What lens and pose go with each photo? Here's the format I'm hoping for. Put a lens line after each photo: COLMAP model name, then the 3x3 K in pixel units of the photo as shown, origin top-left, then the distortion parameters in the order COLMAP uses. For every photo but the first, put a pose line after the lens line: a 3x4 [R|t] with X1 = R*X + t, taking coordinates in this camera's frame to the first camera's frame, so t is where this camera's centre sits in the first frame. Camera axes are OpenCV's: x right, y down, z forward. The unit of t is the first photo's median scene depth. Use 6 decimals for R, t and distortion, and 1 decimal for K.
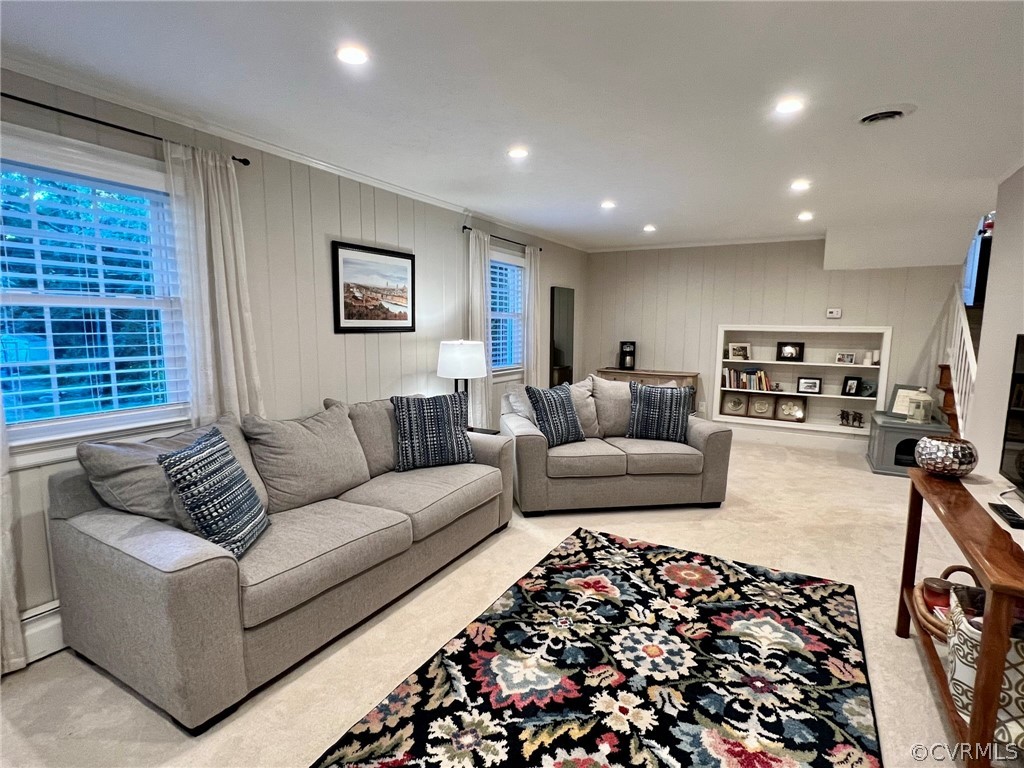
lens RADIAL K [[509.4, 0, 511.6], [0, 509.4, 388.4], [0, 0, 1]] dist [0.003301, 0.000602]
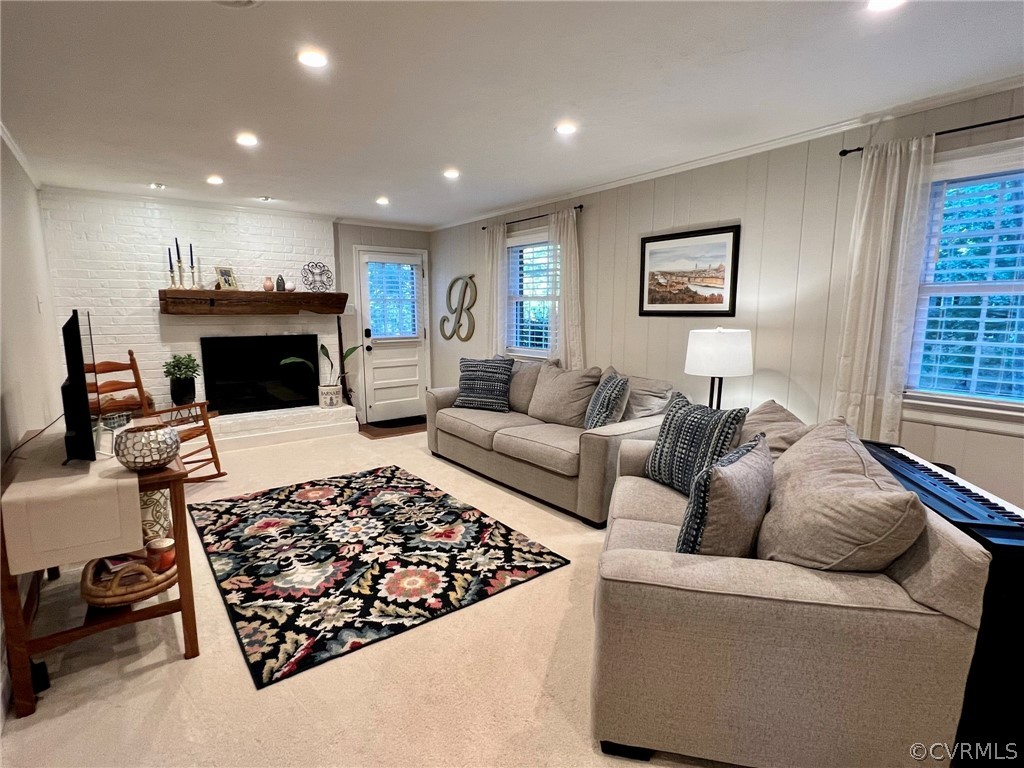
lens RADIAL K [[509.4, 0, 509.3], [0, 509.4, 386.7], [0, 0, 1]] dist [0.003301, 0.000602]
pose [[-0.377682, 0.129646, -0.916814, 1.187334], [-0.123698, 0.974209, 0.188719, -0.180127], [0.917636, 0.184684, -0.351904, 1.571125]]
